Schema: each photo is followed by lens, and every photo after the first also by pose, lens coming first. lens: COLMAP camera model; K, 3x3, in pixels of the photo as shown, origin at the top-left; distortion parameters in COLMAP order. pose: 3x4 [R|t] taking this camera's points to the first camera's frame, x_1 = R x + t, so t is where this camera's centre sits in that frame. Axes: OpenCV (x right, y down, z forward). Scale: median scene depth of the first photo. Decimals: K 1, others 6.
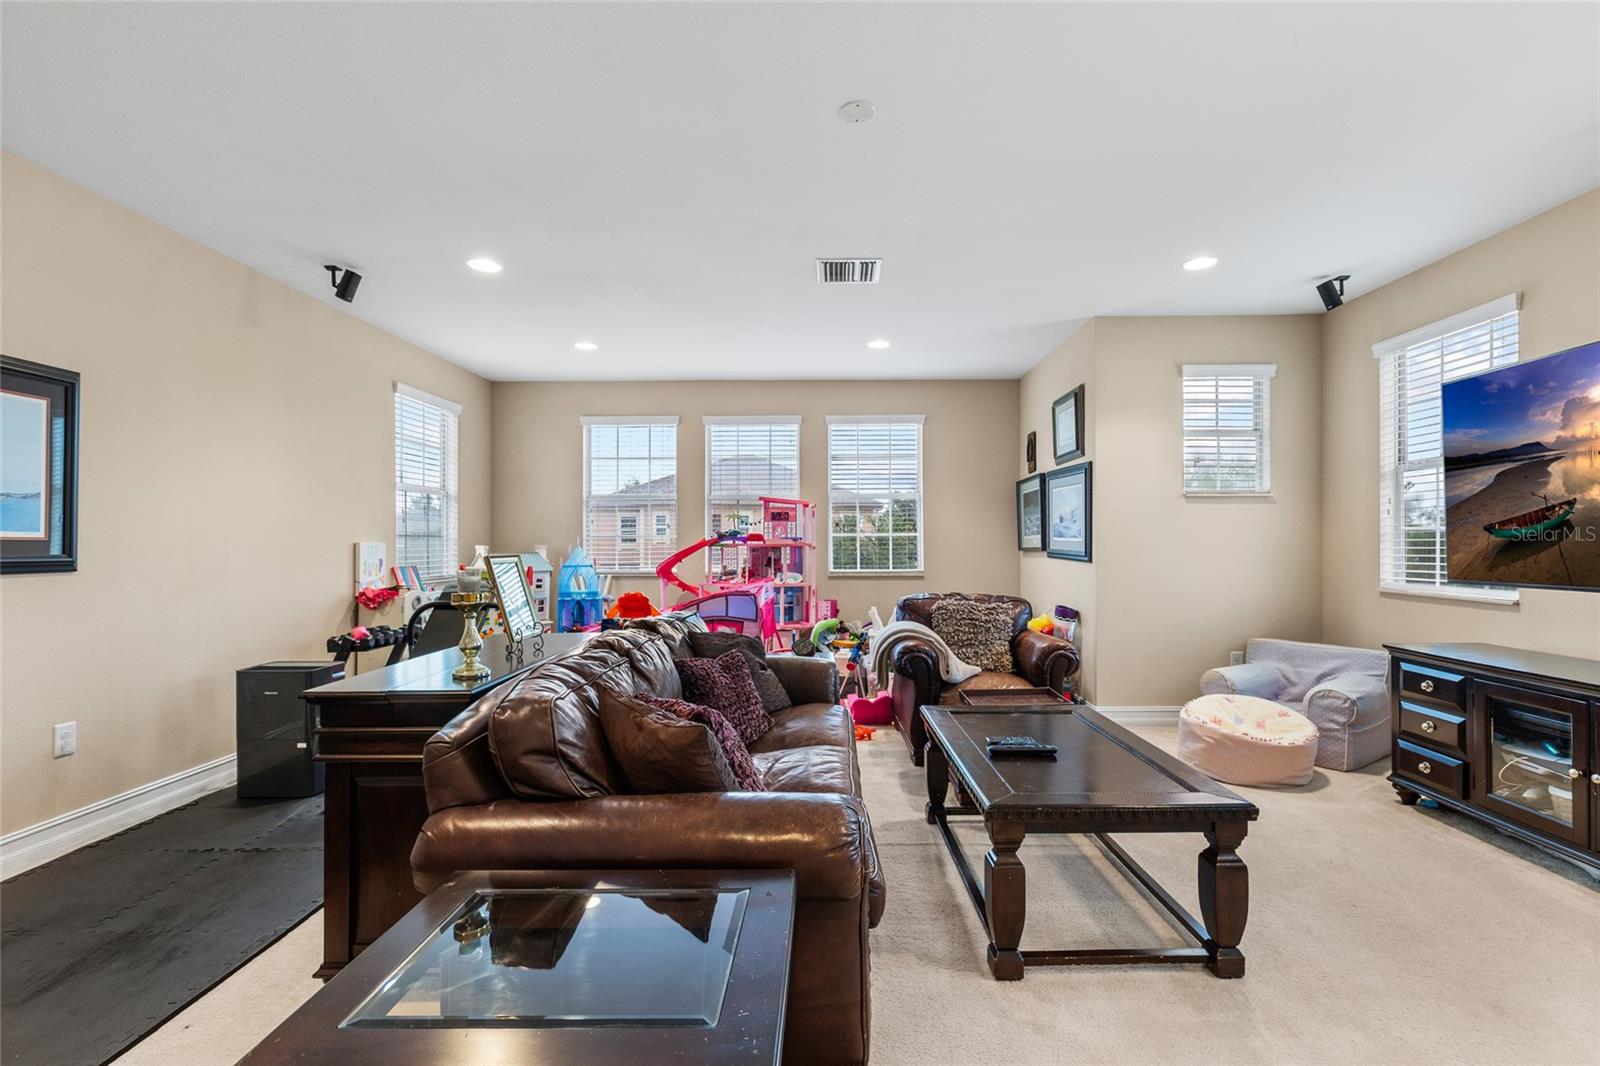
lens RADIAL K [[721.3, 0, 805.3], [0, 721.3, 544.4], [0, 0, 1]] dist [0.003700, -0.001441]
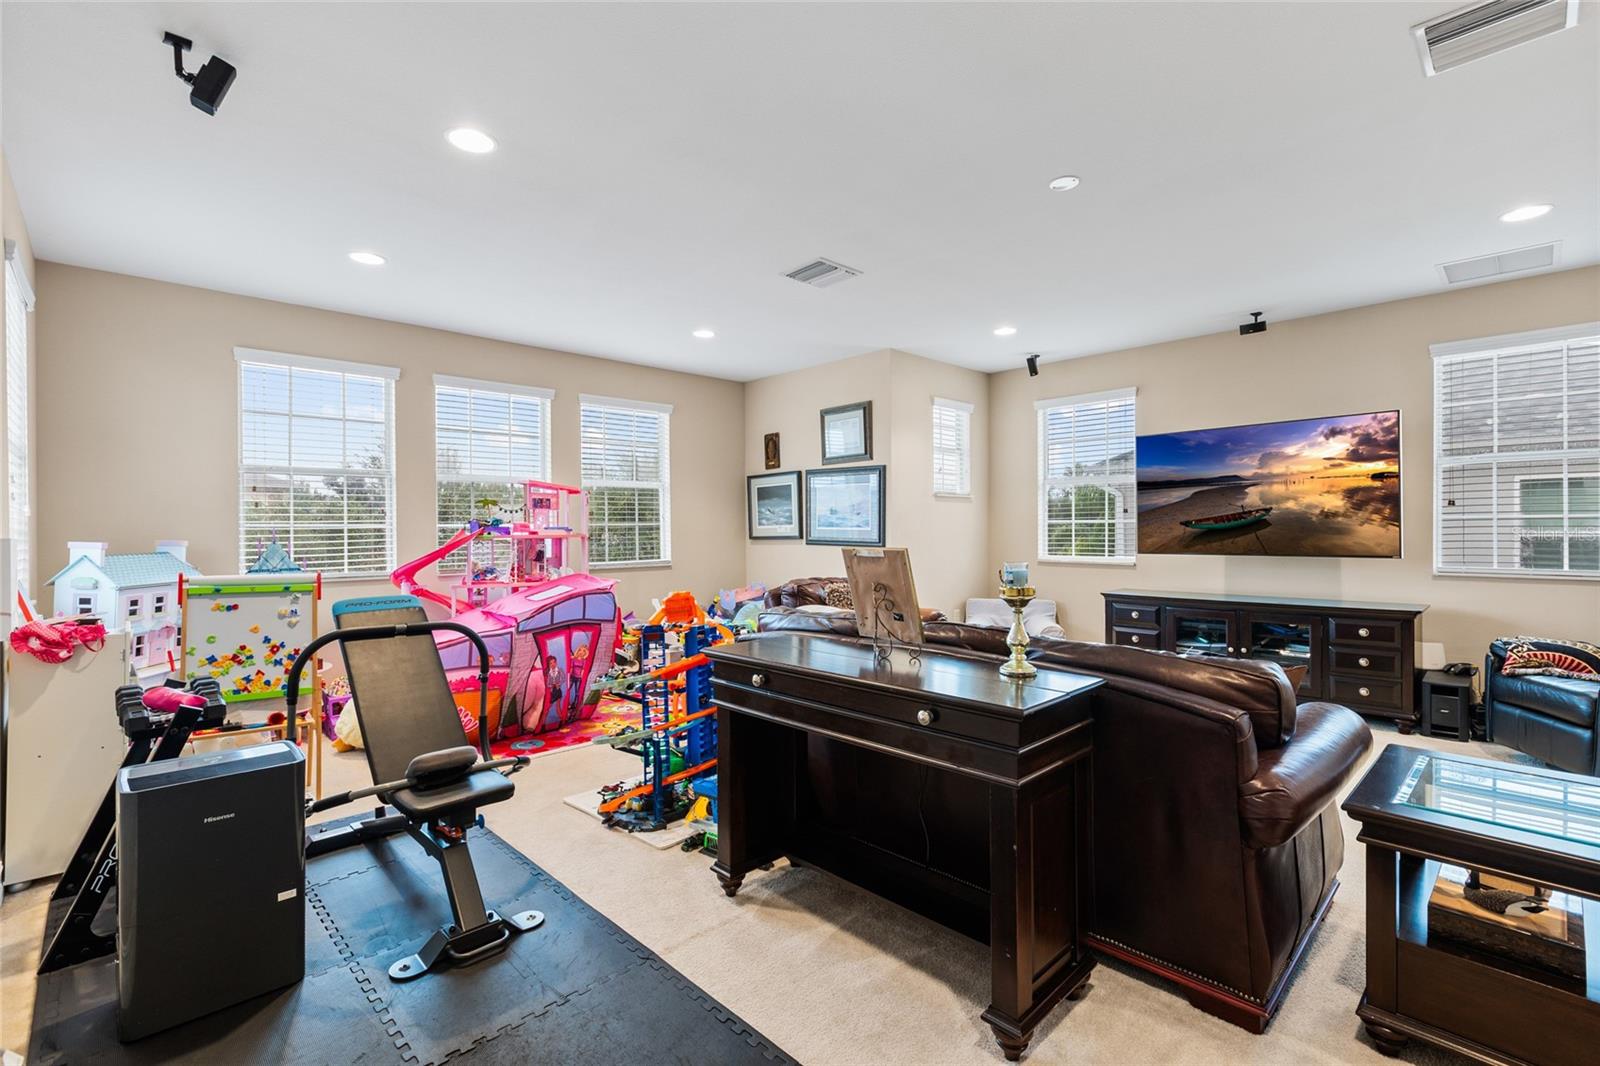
lens RADIAL K [[721.3, 0, 778.0], [0, 721.3, 526.8], [0, 0, 1]] dist [0.003700, -0.001441]
pose [[0.723947, -0.001547, 0.689853, -0.534407], [0.009543, 0.999924, -0.007773, -0.001639], [-0.689789, 0.012211, 0.723907, 0.217152]]
